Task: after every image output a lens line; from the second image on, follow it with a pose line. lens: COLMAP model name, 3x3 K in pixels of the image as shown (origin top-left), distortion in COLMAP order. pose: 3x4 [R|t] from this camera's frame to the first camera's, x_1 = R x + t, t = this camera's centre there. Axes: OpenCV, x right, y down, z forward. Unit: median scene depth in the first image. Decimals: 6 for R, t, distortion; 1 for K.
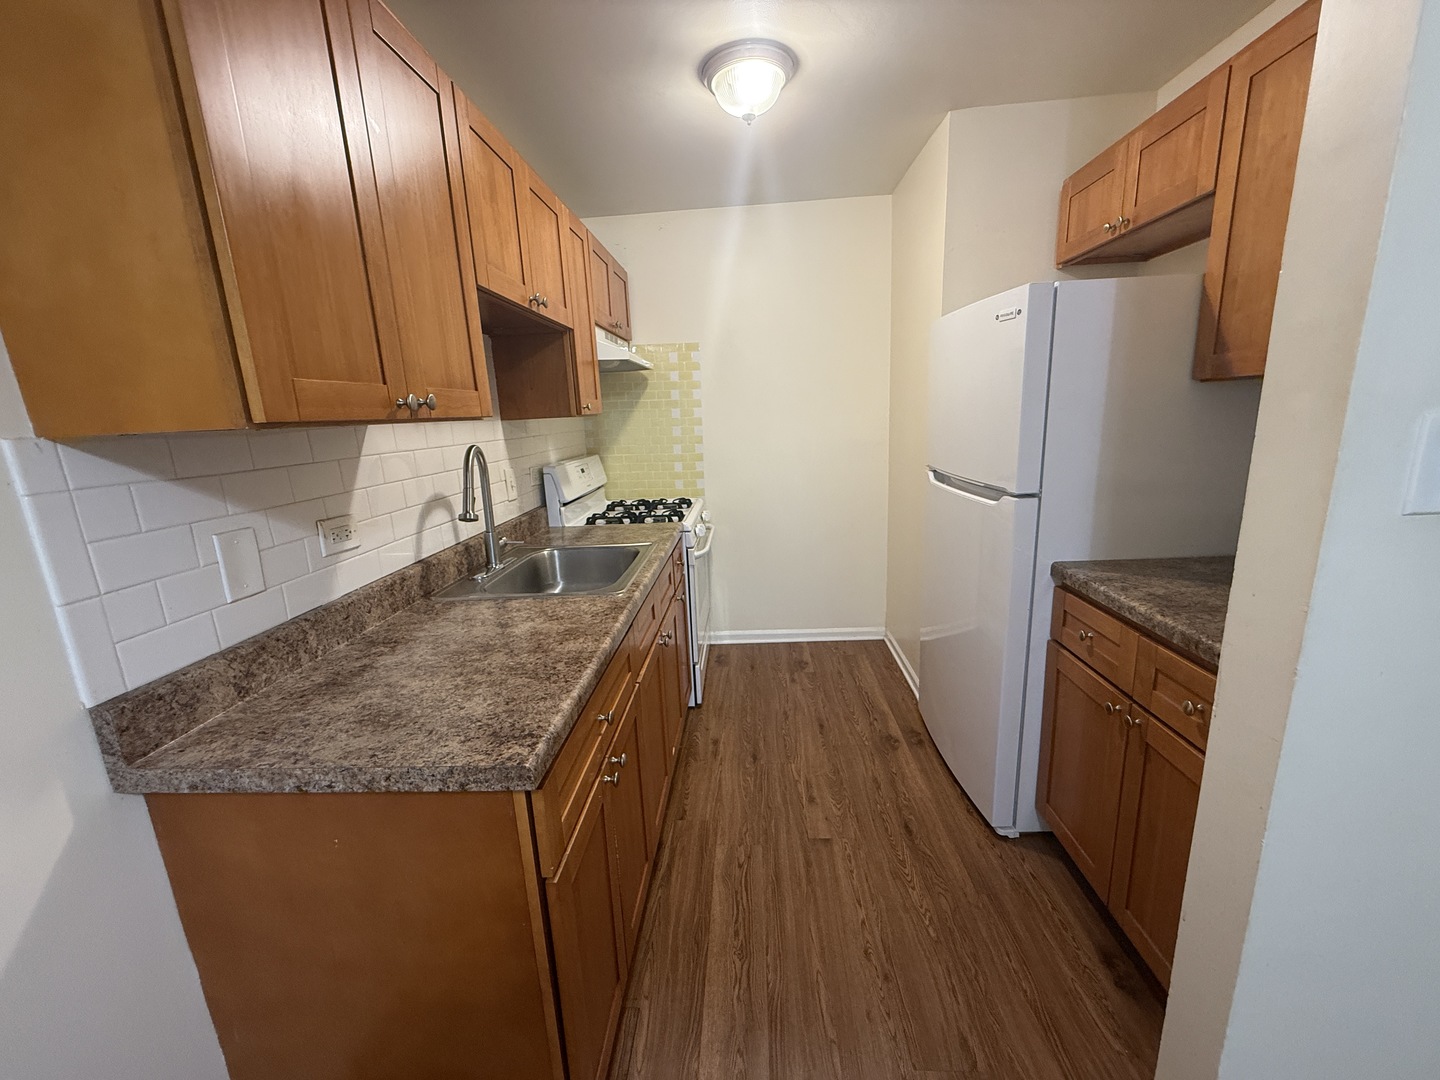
lens RADIAL K [[575.2, 0, 715.8], [0, 575.2, 543.2], [0, 0, 1]] dist [0.000439, -0.000420]
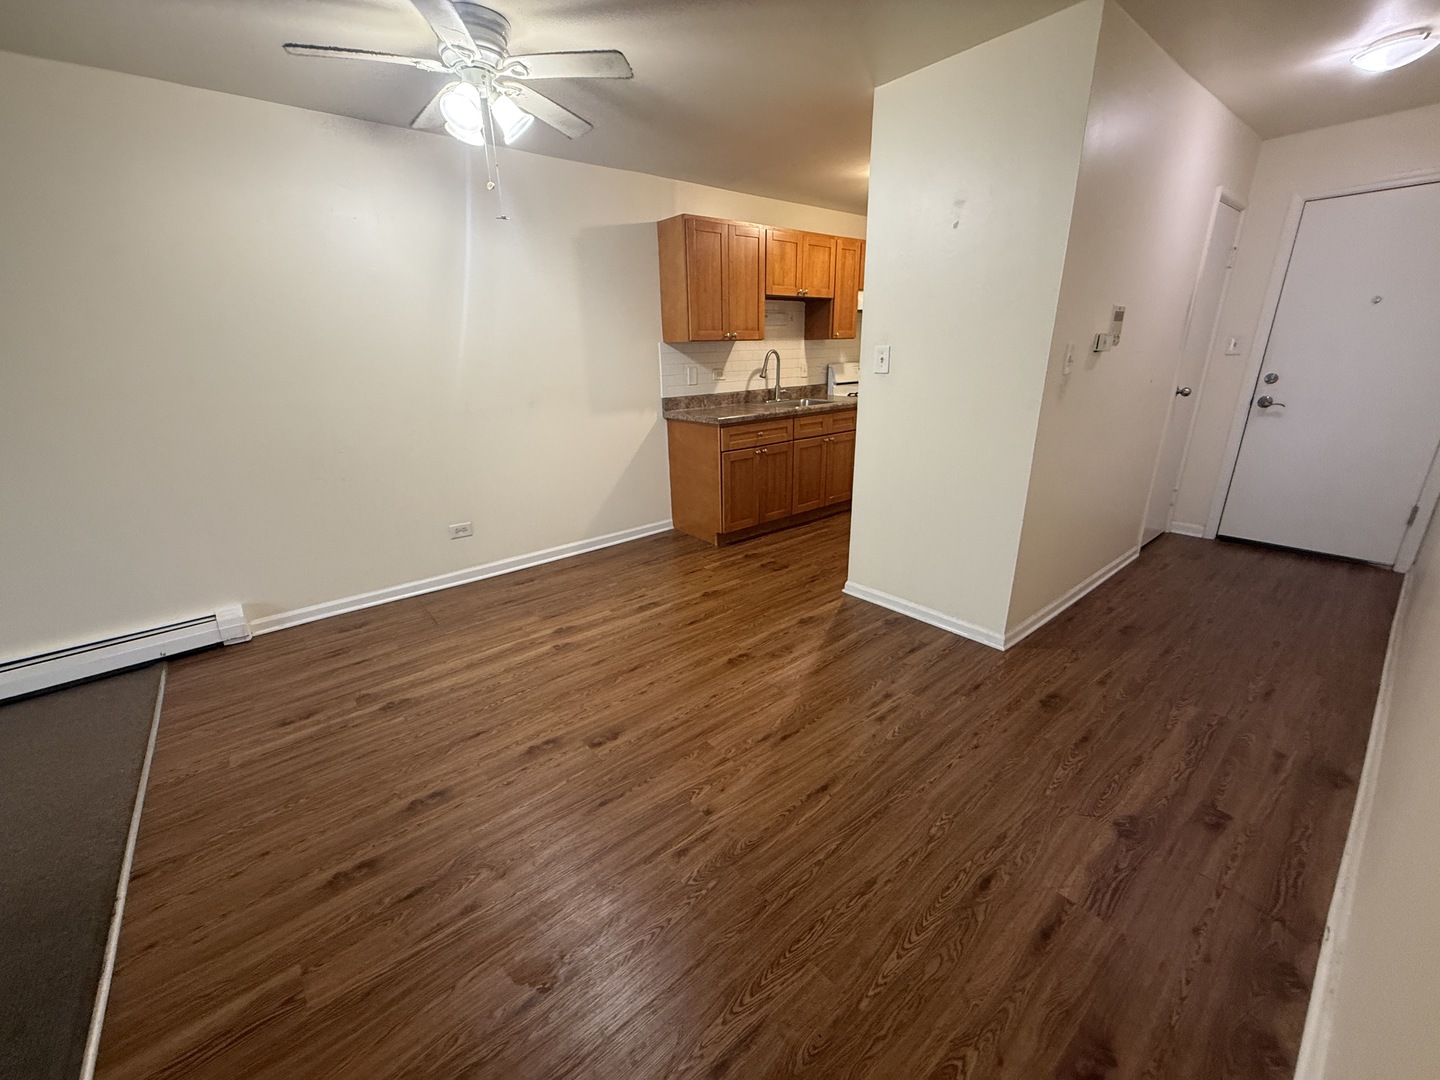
lens RADIAL K [[575.2, 0, 715.8], [0, 575.2, 543.2], [0, 0, 1]] dist [0.000439, -0.000420]
pose [[0.682142, 0.264786, -0.681594, 1.722857], [-0.170507, 0.964037, 0.203865, 0.232242], [0.711063, -0.022848, 0.702757, -1.284427]]
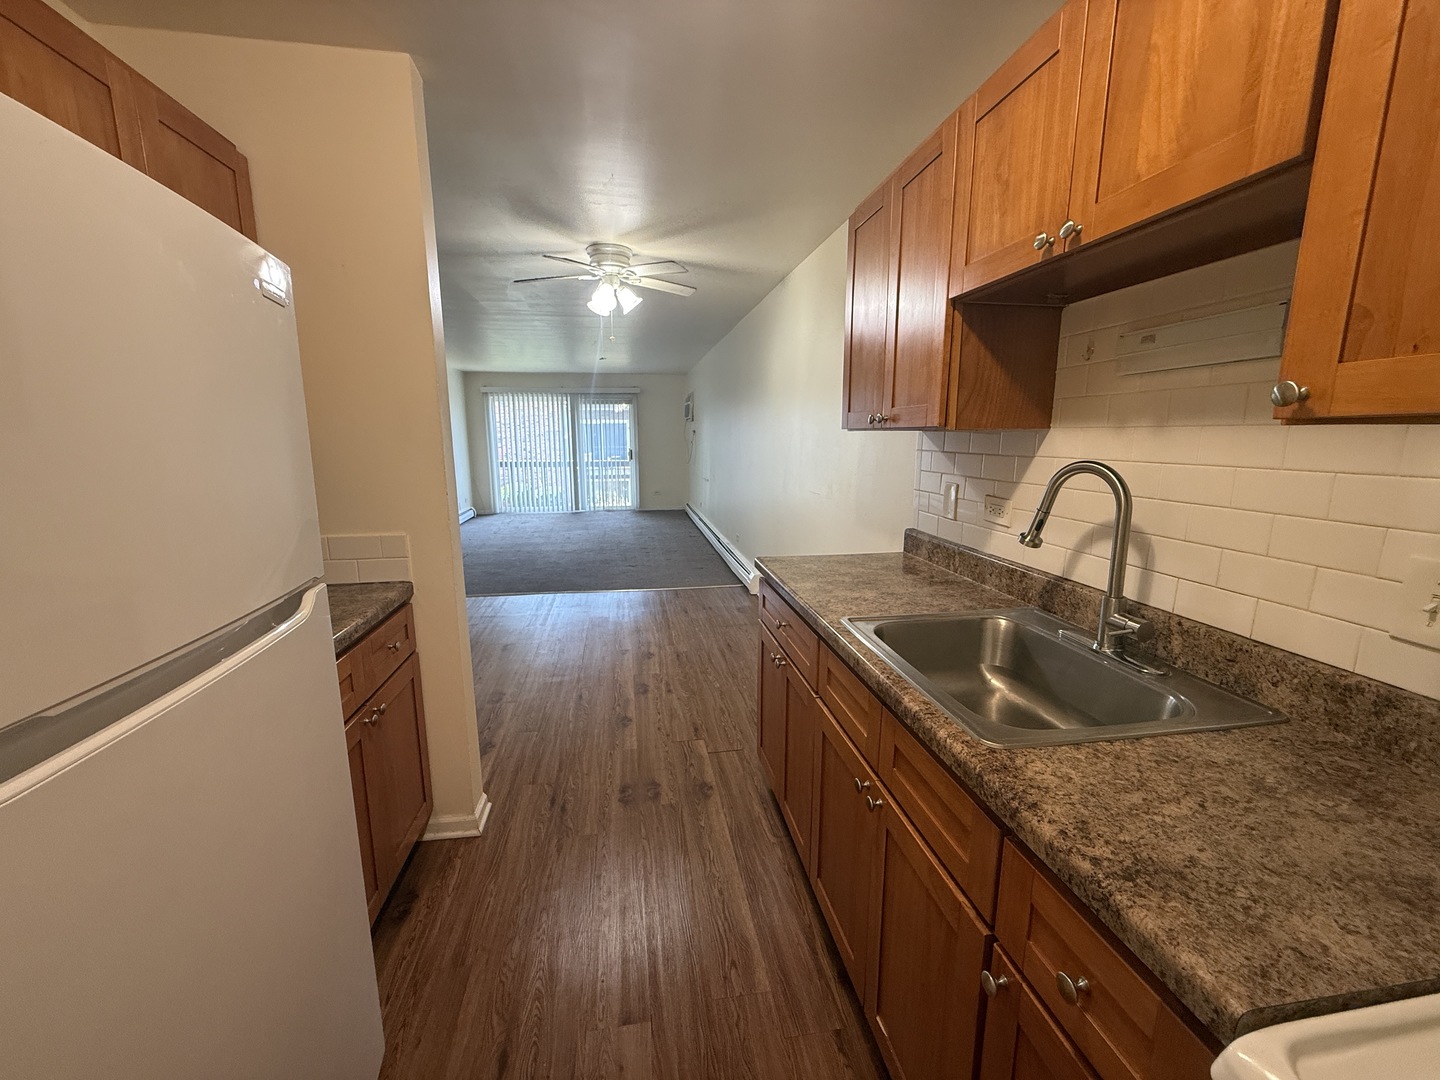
lens RADIAL K [[575.2, 0, 715.8], [0, 575.2, 543.2], [0, 0, 1]] dist [0.000439, -0.000420]
pose [[-0.975212, 0.088723, -0.202704, 0.230941], [-0.000882, 0.914525, 0.404528, -0.437301], [0.221269, 0.394680, -0.891778, 1.875669]]
